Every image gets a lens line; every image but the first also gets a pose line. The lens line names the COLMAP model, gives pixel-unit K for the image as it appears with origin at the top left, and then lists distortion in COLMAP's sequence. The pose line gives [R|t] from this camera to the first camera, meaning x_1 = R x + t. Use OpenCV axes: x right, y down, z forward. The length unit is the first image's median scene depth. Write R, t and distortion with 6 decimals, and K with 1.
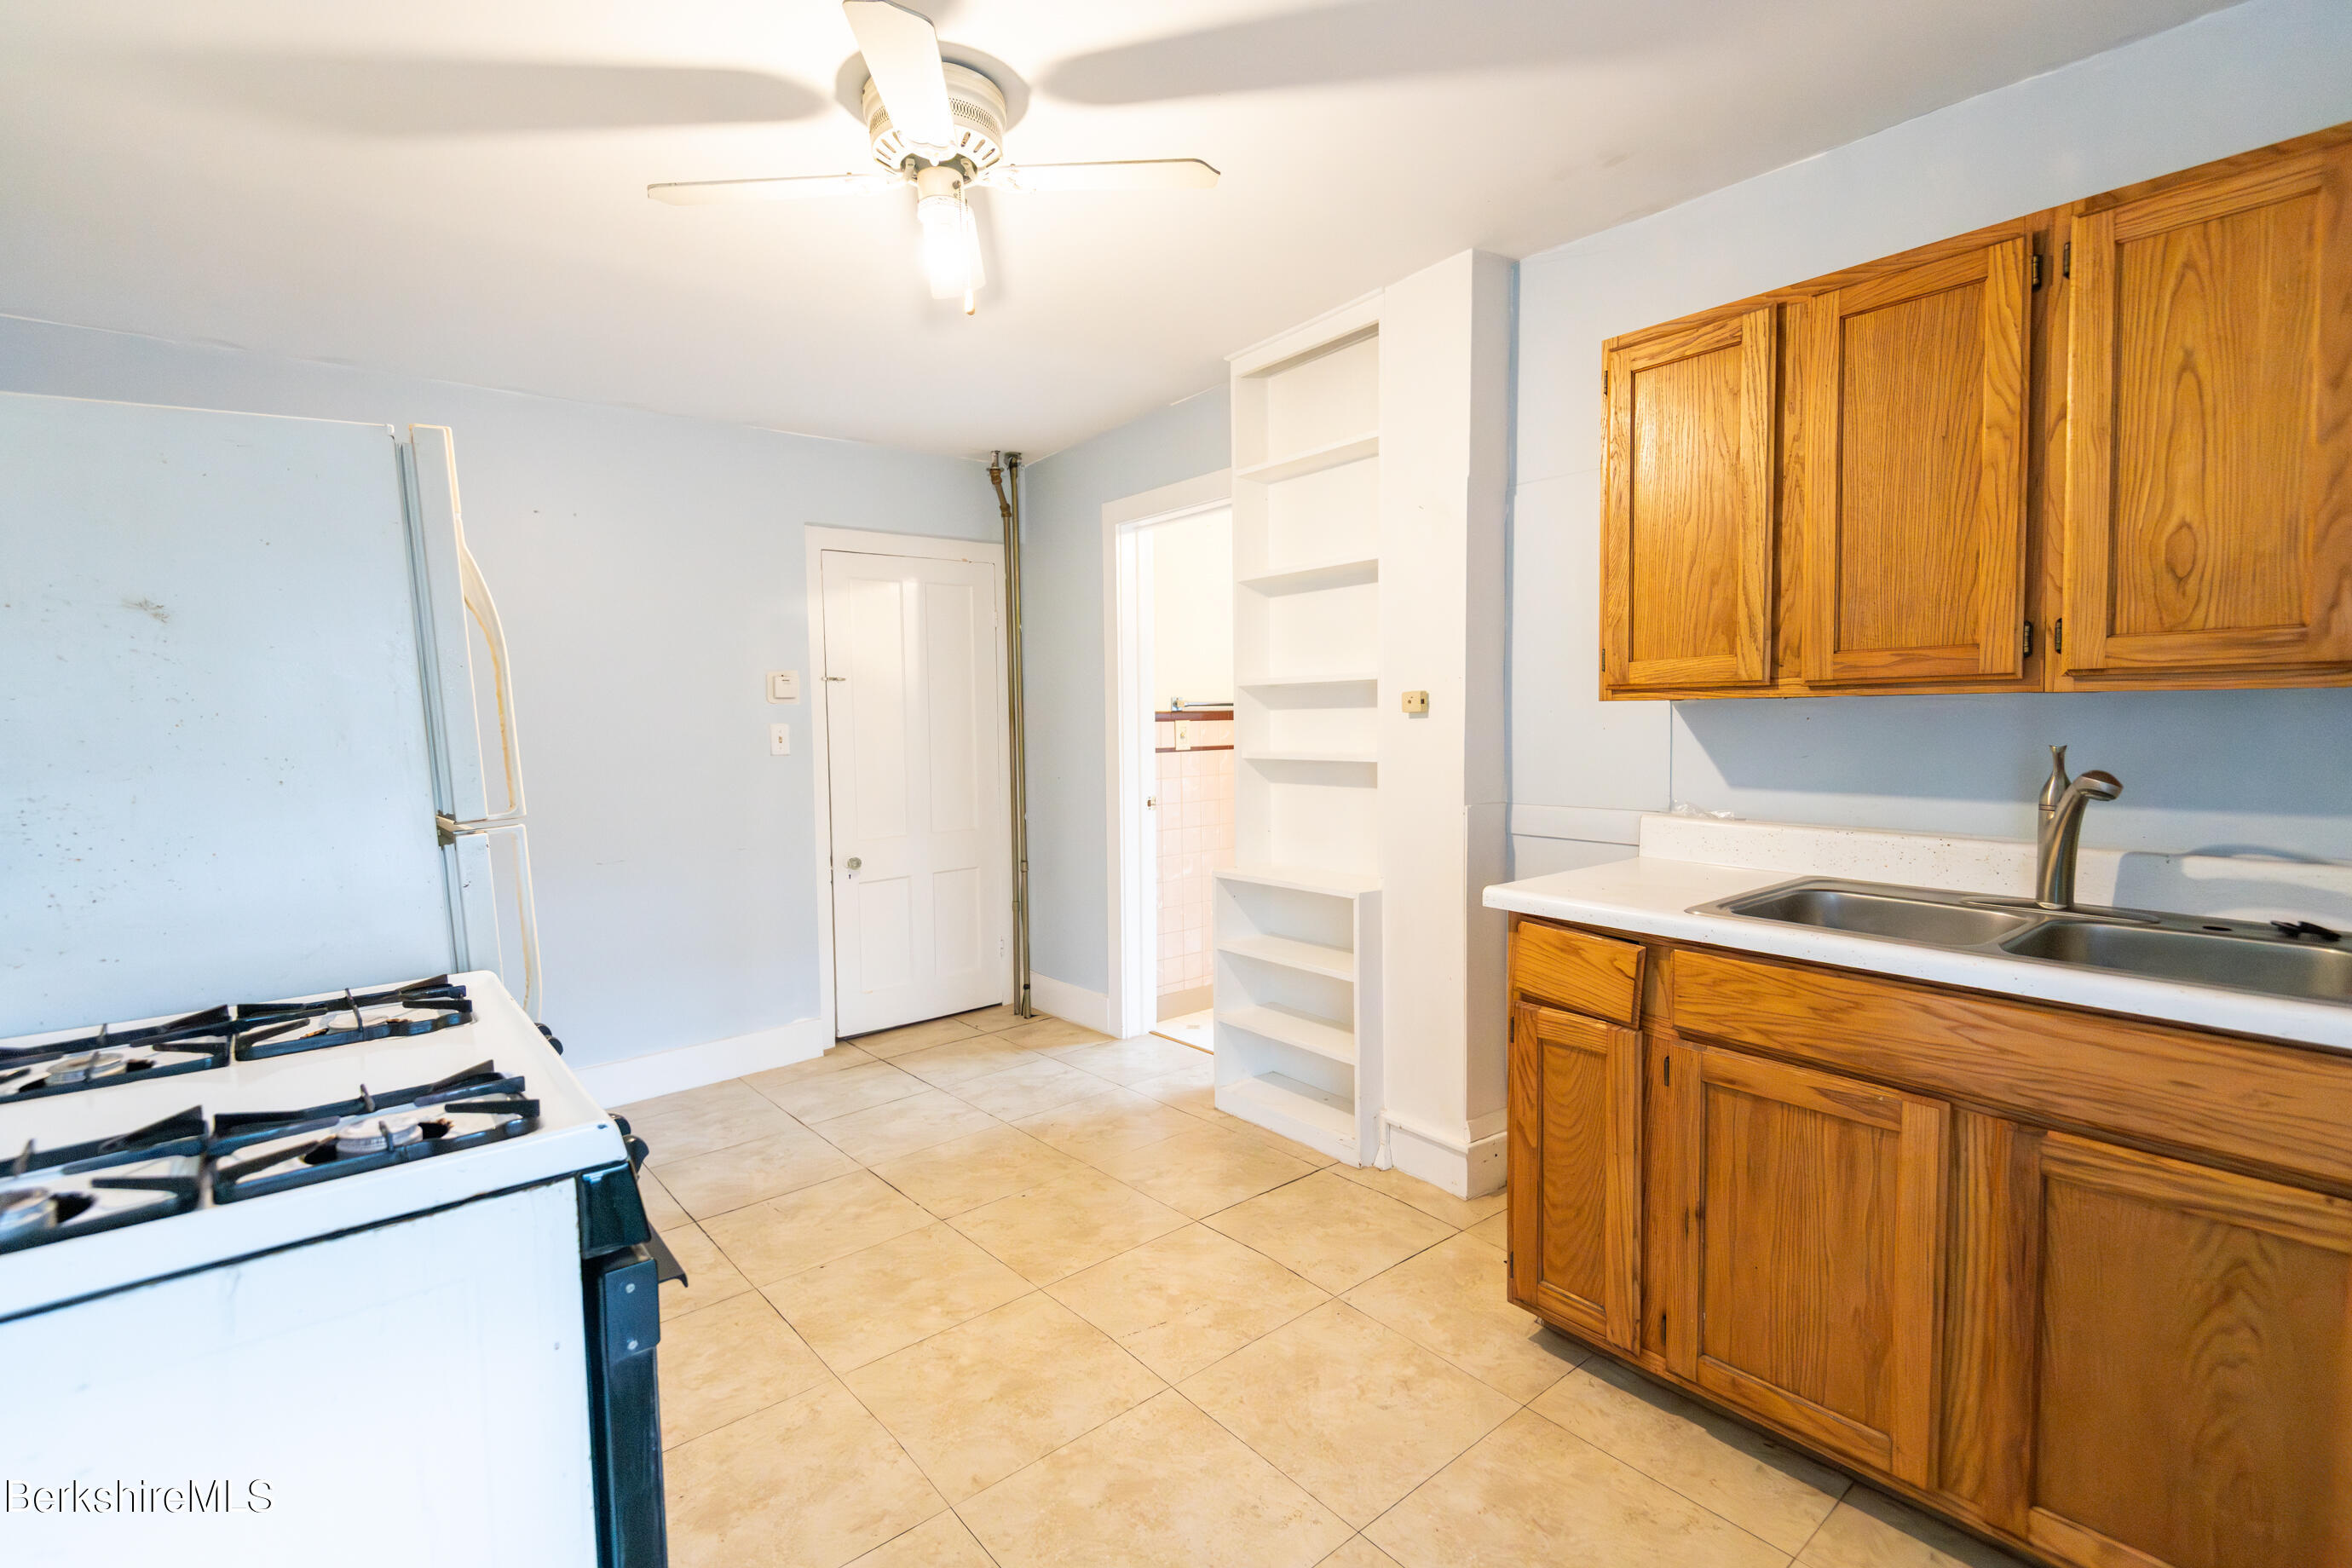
lens RADIAL K [[1088.4, 0, 1194.1], [0, 1088.4, 771.2], [0, 0, 1]] dist [0.047599, -0.032166]
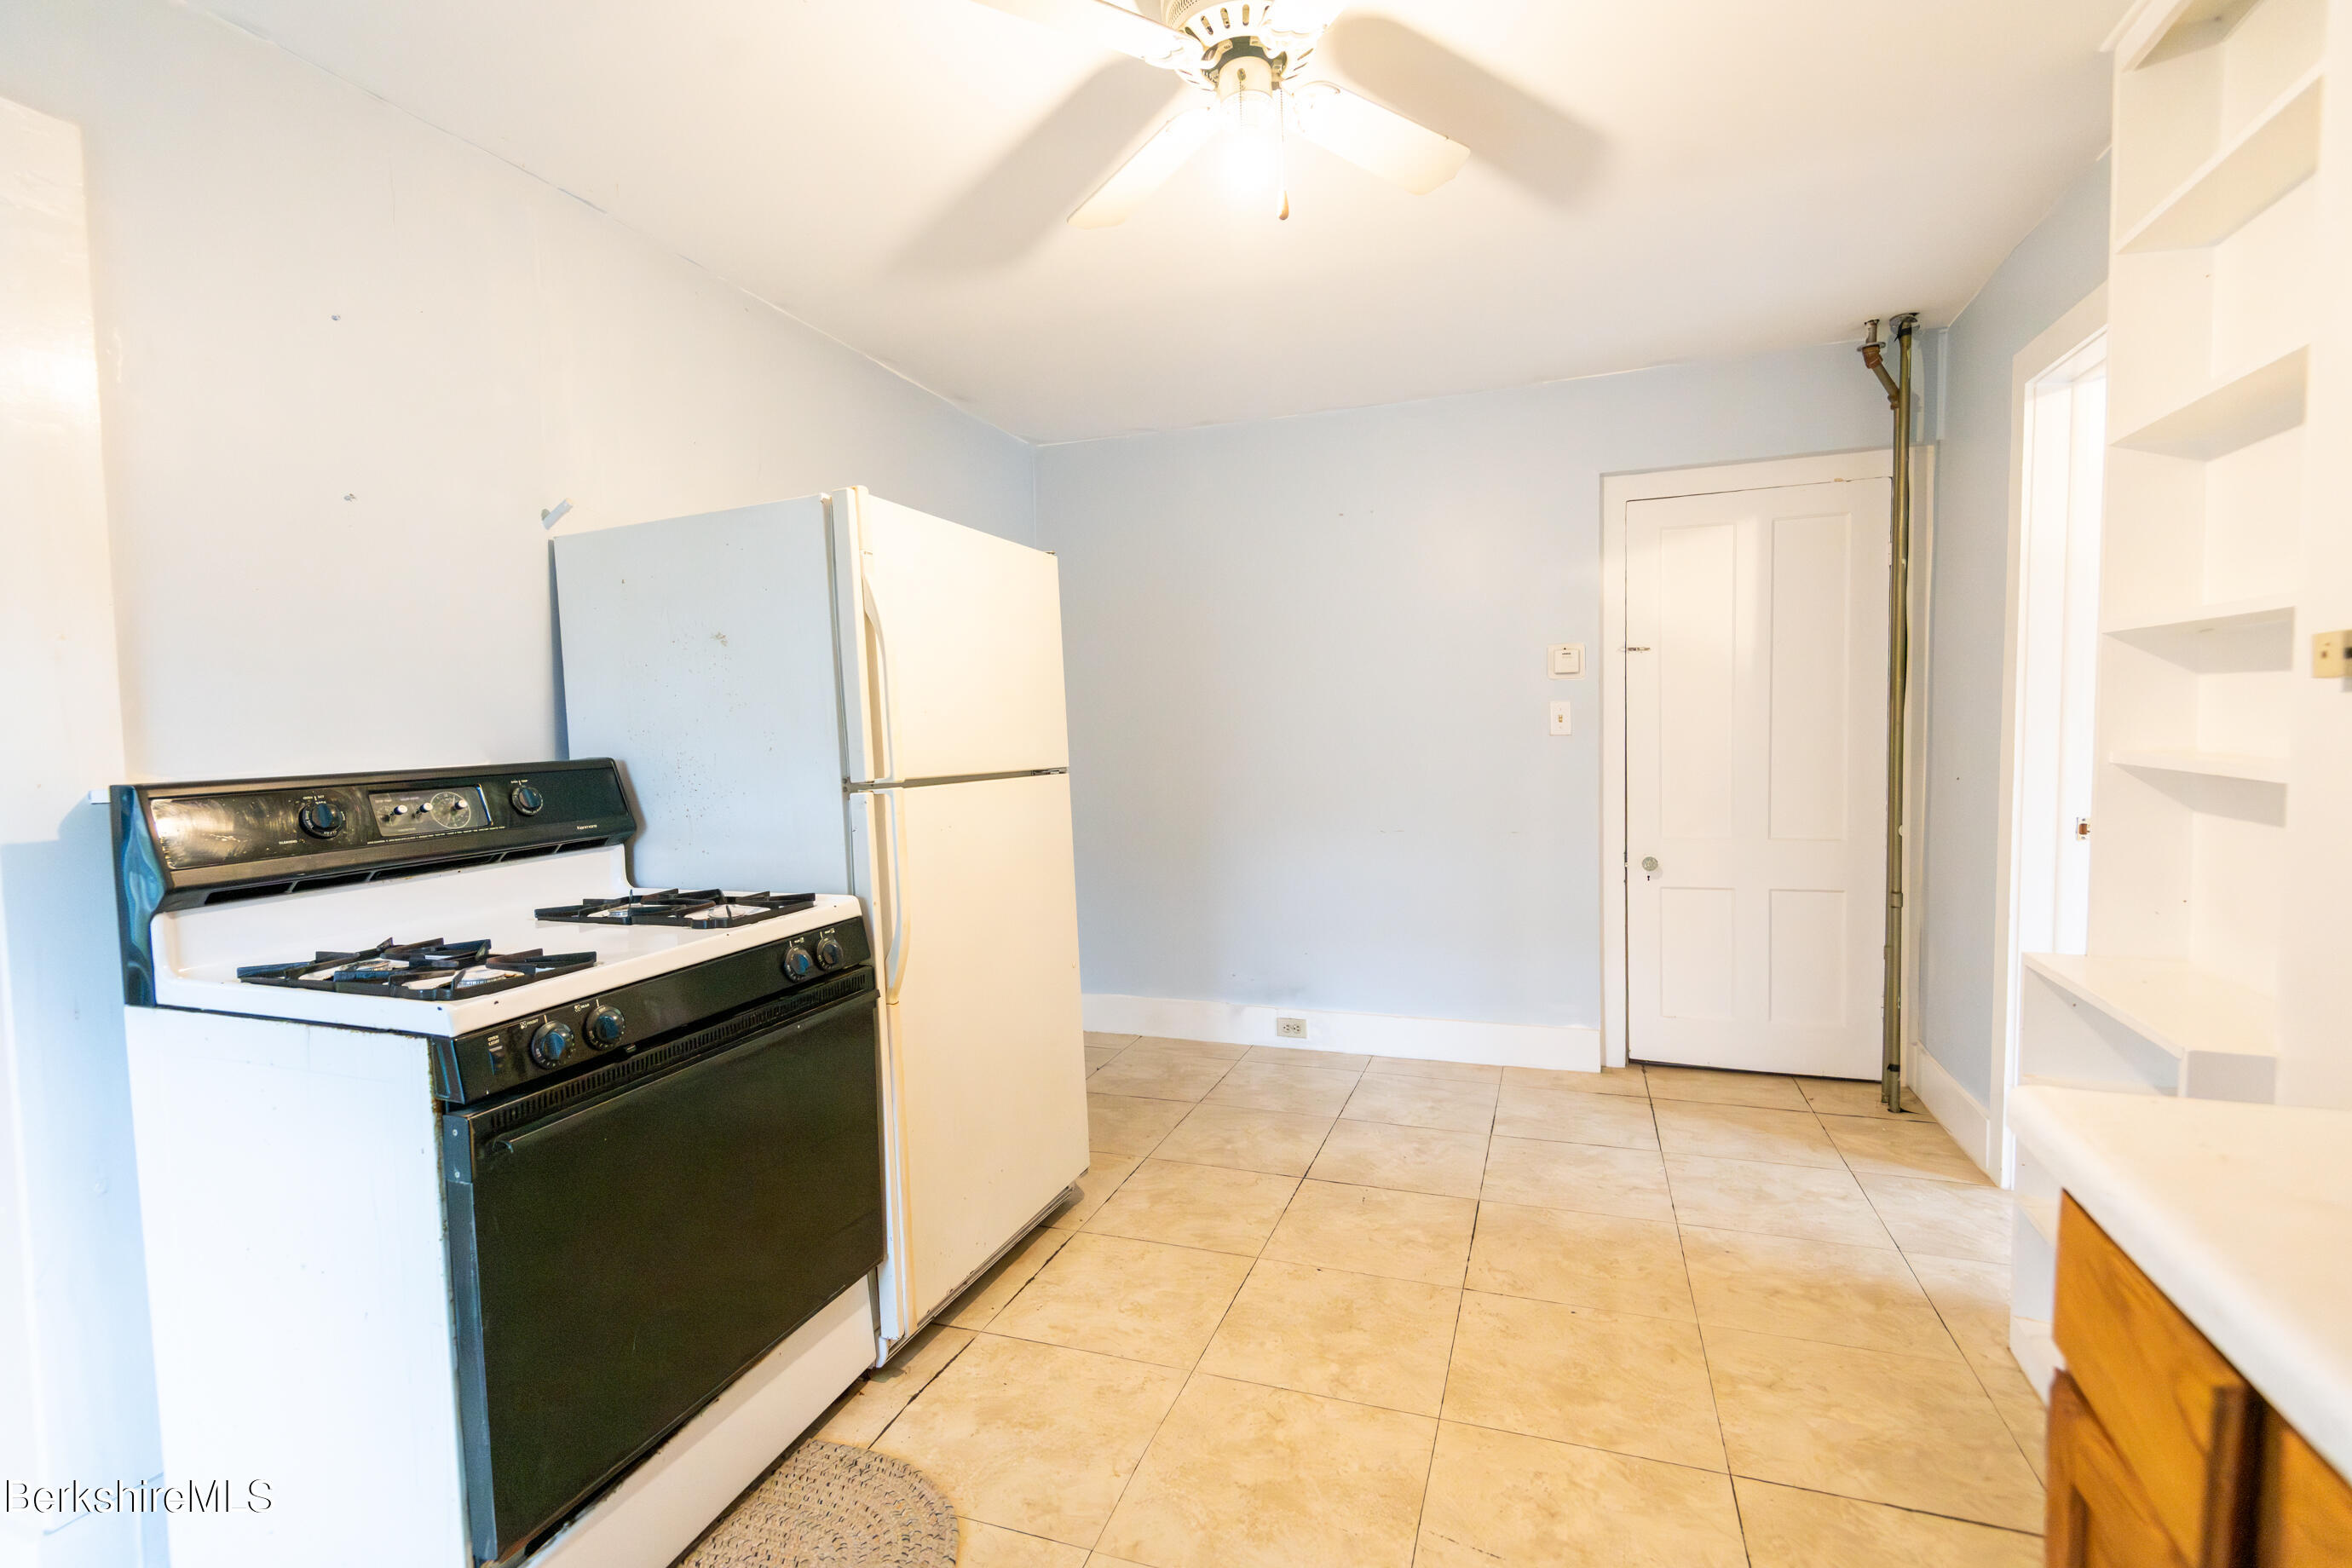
lens RADIAL K [[1088.4, 0, 1194.1], [0, 1088.4, 771.2], [0, 0, 1]] dist [0.047599, -0.032166]
pose [[0.491750, 0.054331, -0.869040, 0.269561], [-0.031615, 0.998507, 0.044535, -0.015665], [0.870162, 0.005574, 0.492734, 0.276316]]
